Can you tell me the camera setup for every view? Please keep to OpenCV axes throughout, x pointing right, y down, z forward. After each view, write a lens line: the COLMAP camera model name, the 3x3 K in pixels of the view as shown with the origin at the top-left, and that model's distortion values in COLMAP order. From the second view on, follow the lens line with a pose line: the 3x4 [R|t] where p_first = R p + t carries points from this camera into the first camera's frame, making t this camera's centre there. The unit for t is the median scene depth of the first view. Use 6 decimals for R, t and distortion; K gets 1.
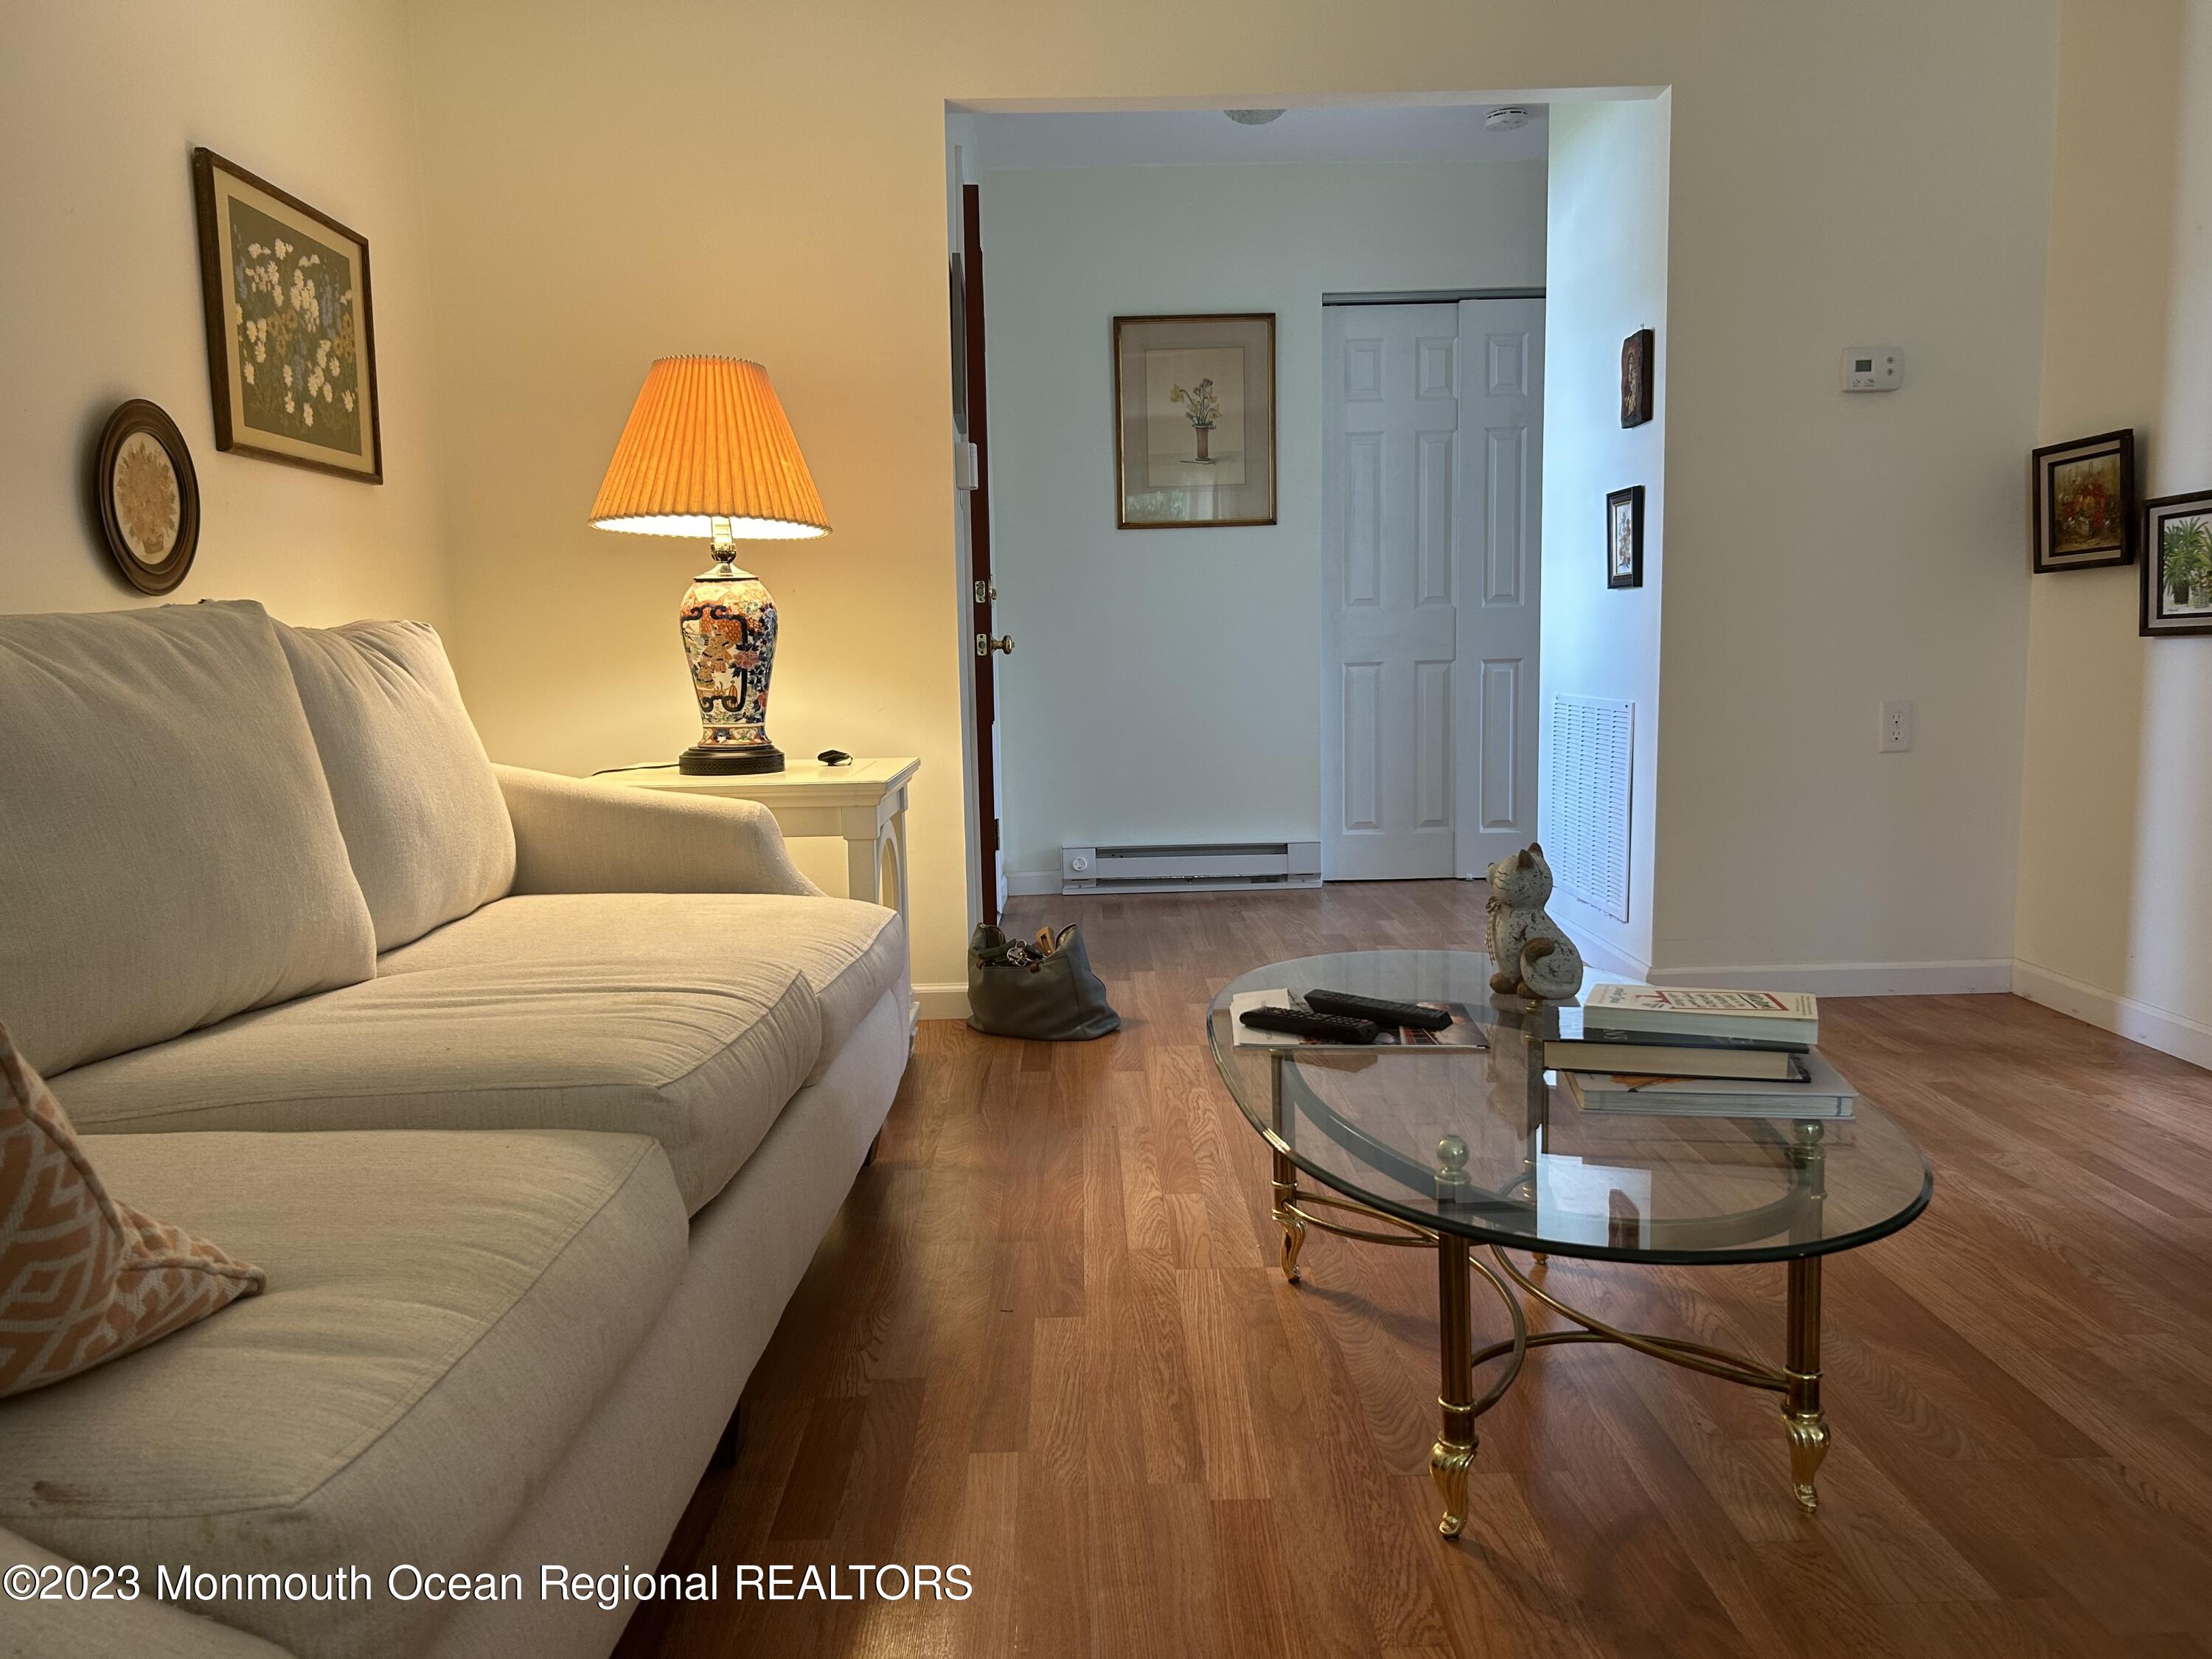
lens RADIAL K [[1668.3, 0, 1091.1], [0, 1668.3, 839.7], [0, 0, 1]] dist [0.051825, -0.059234]
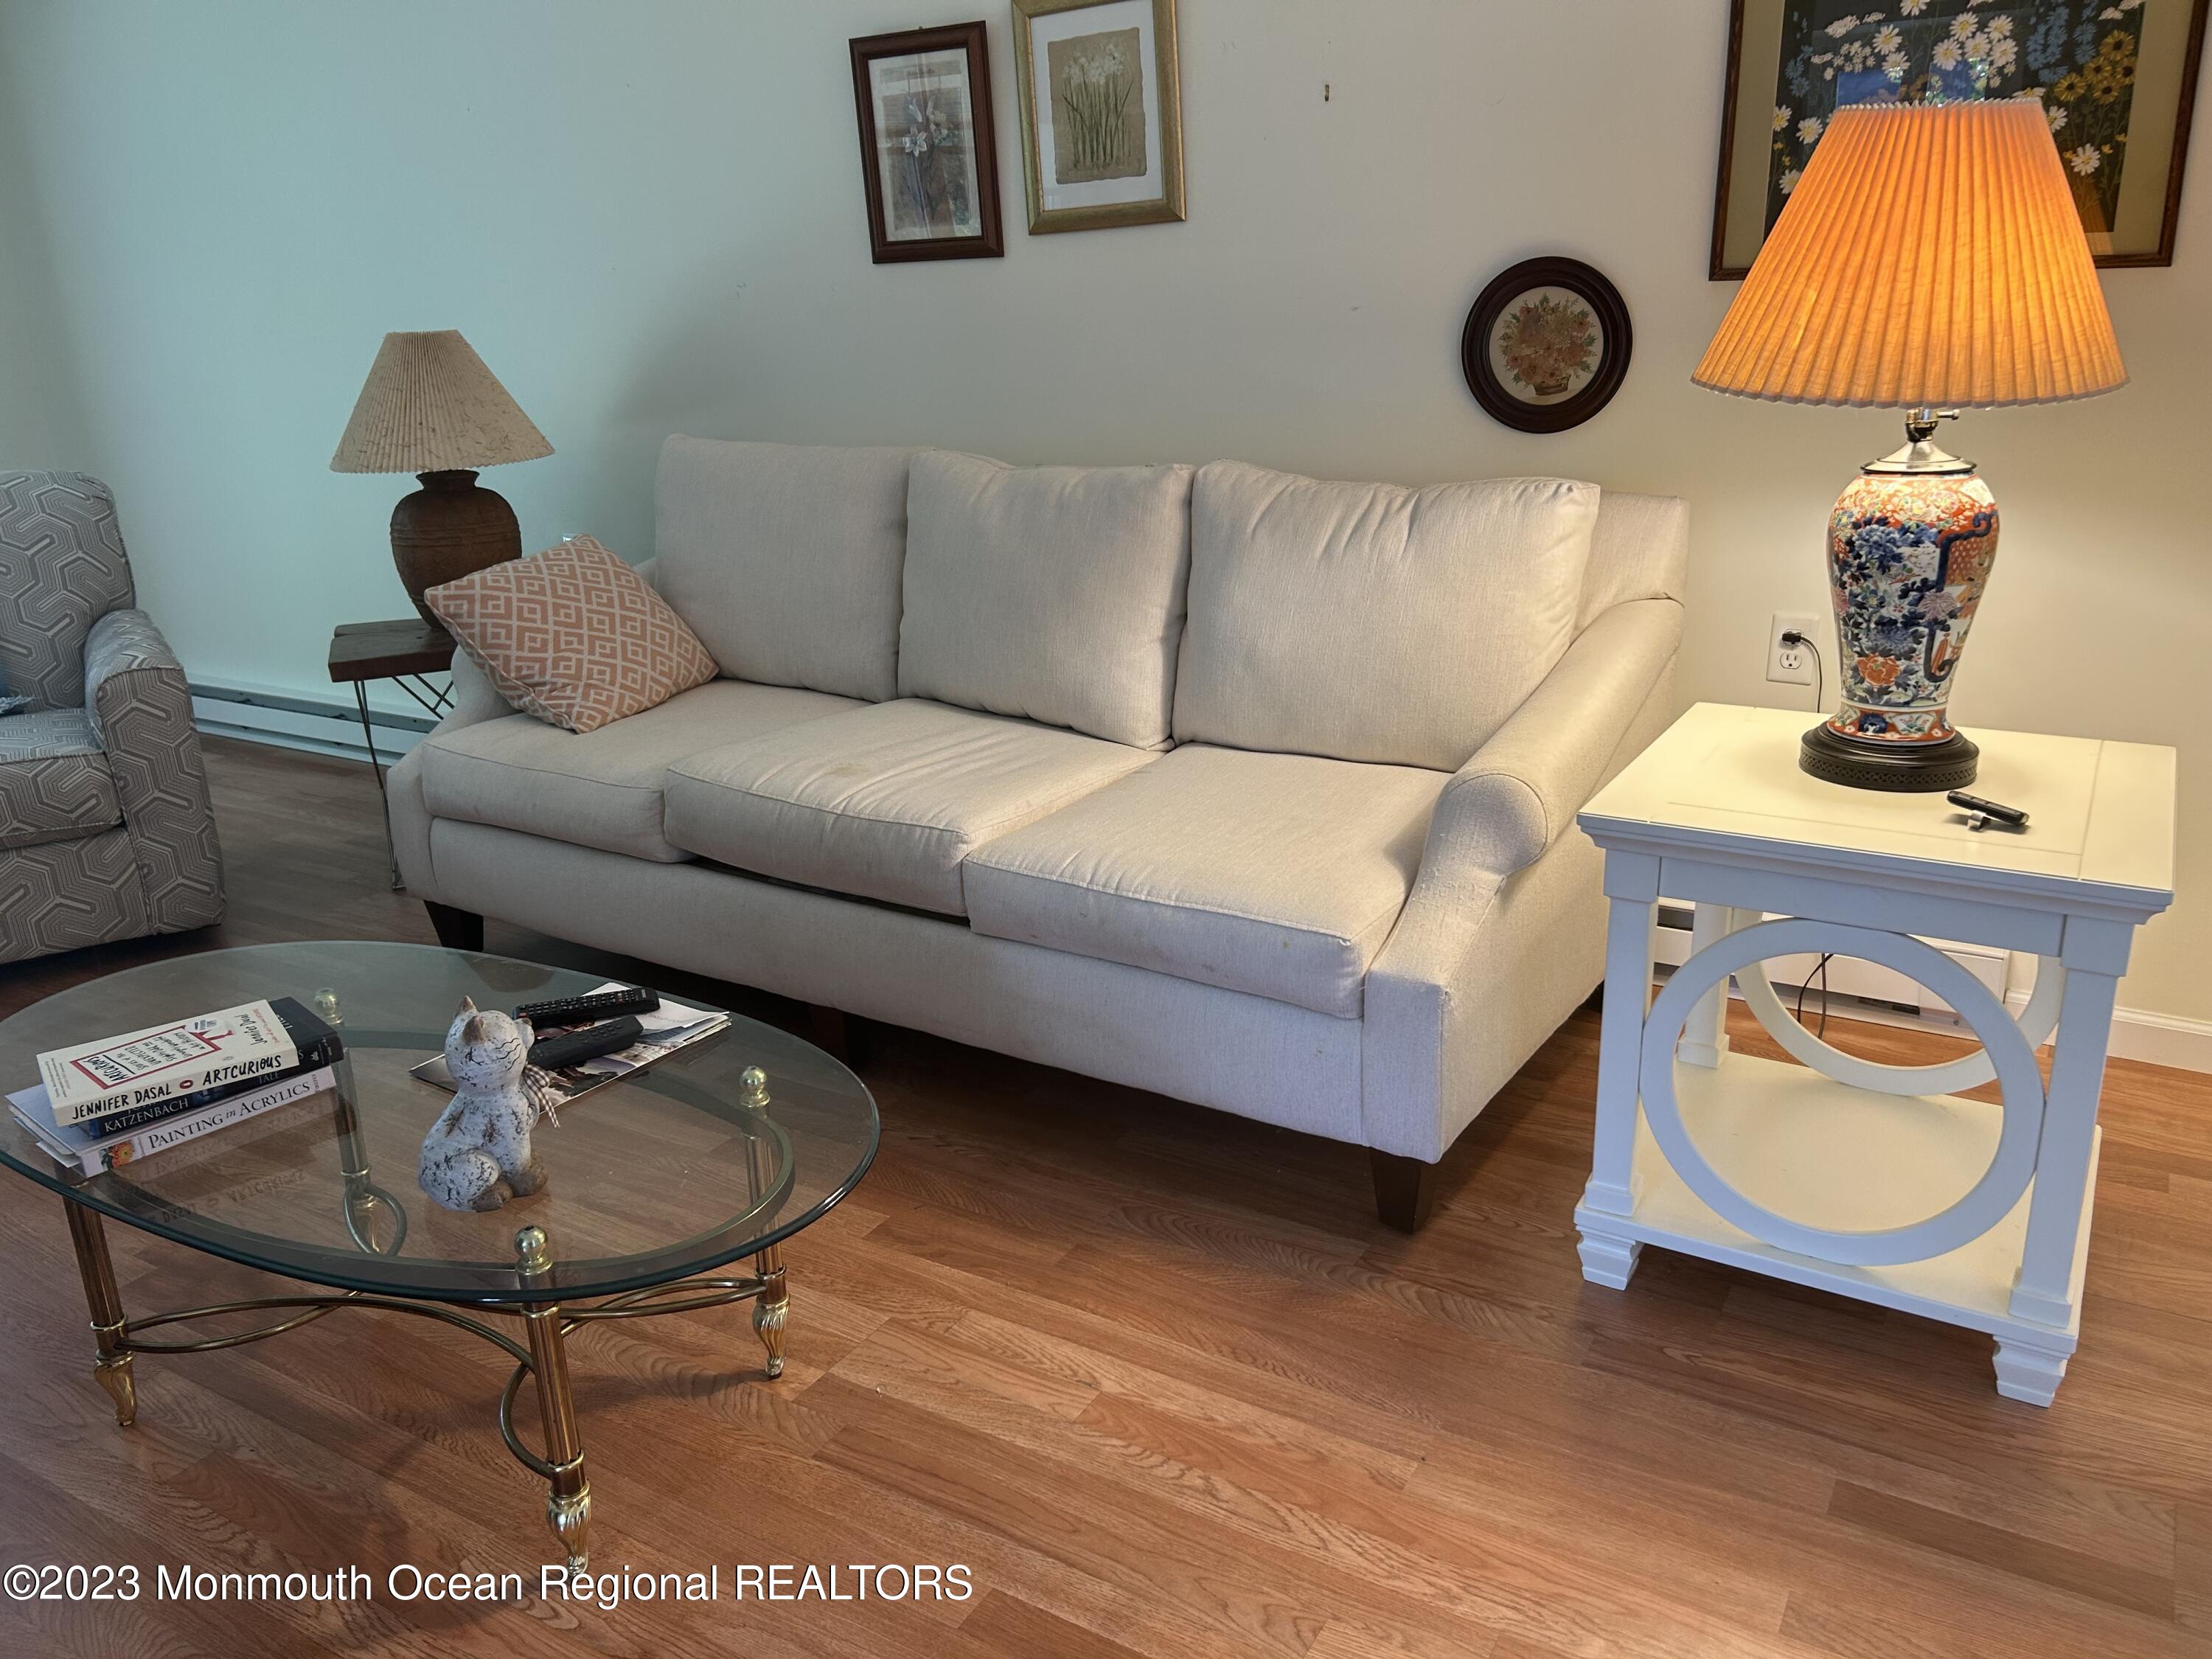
lens RADIAL K [[1668.3, 0, 1112.9], [0, 1668.3, 831.0], [0, 0, 1]] dist [0.051825, -0.059234]
pose [[-0.520041, 0.301263, -0.799249, 0.570254], [-0.064572, 0.919189, 0.388487, -0.311096], [0.851697, 0.253638, -0.458562, 1.305239]]
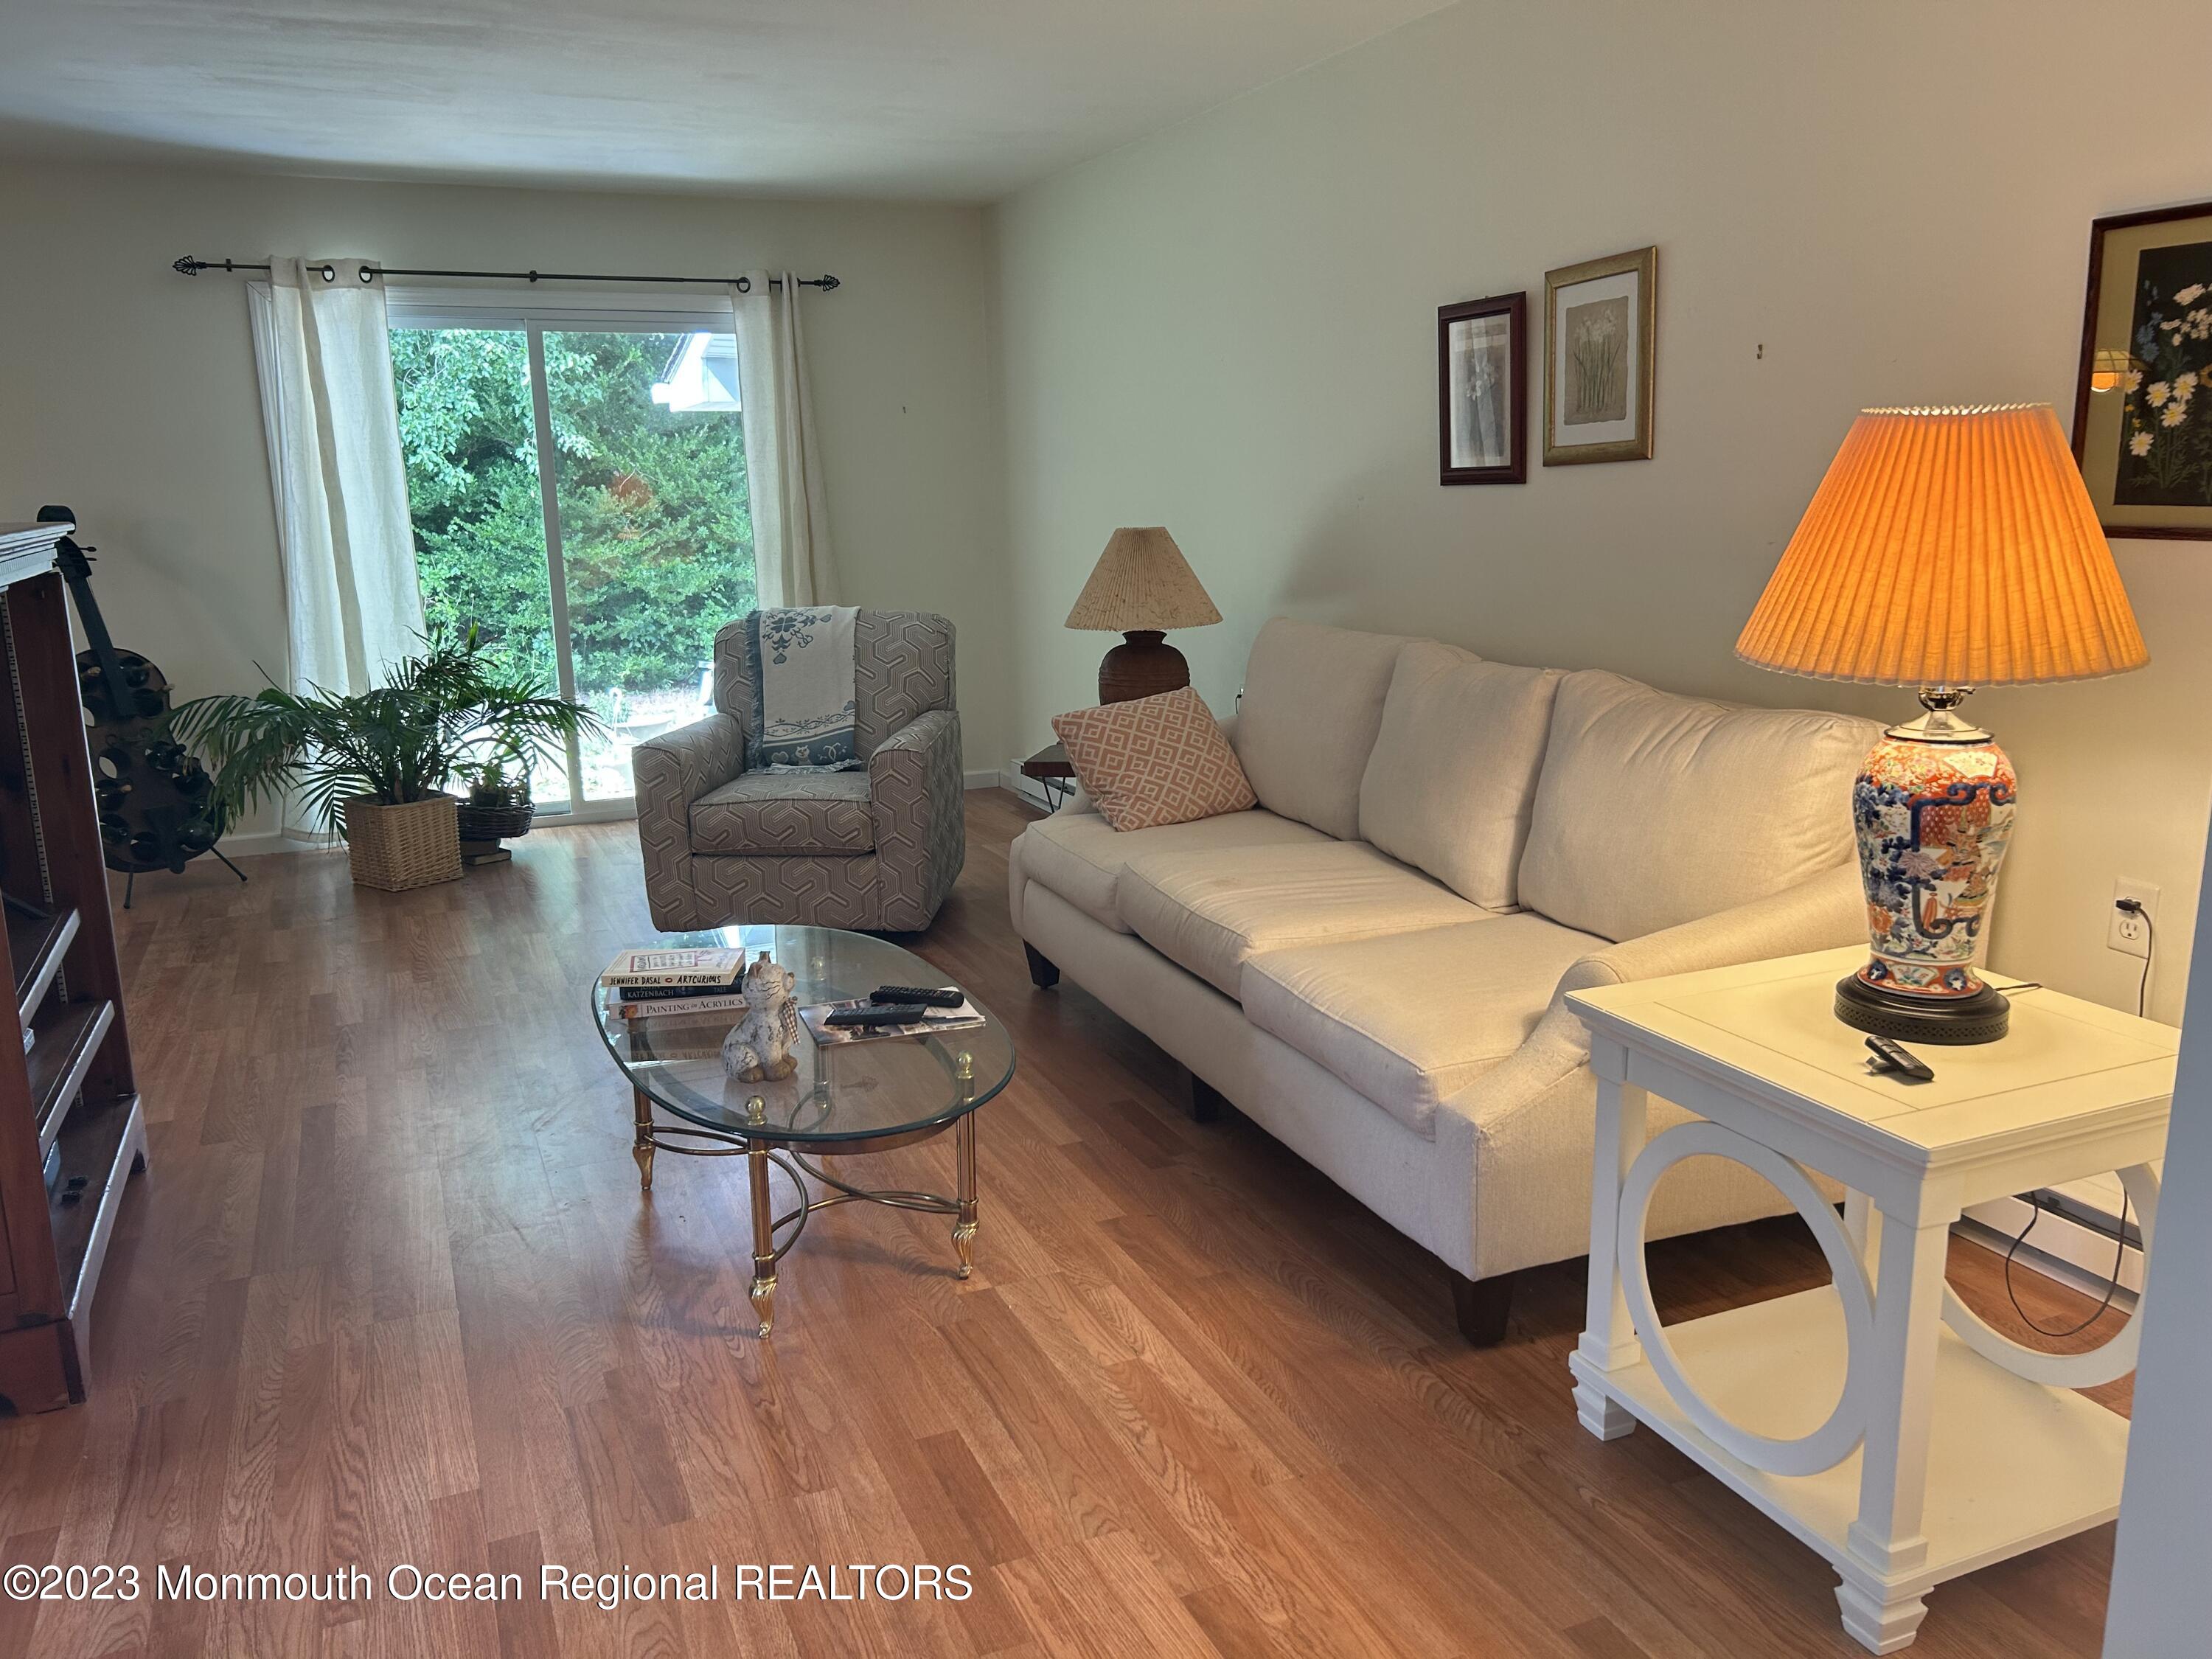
lens RADIAL K [[1668.3, 0, 1102.7], [0, 1668.3, 844.0], [0, 0, 1]] dist [0.051825, -0.059234]
pose [[-0.919495, 0.119970, -0.374347, 0.398803], [-0.013785, 0.941866, 0.335706, -0.403681], [0.392859, 0.313841, -0.864388, 1.771723]]
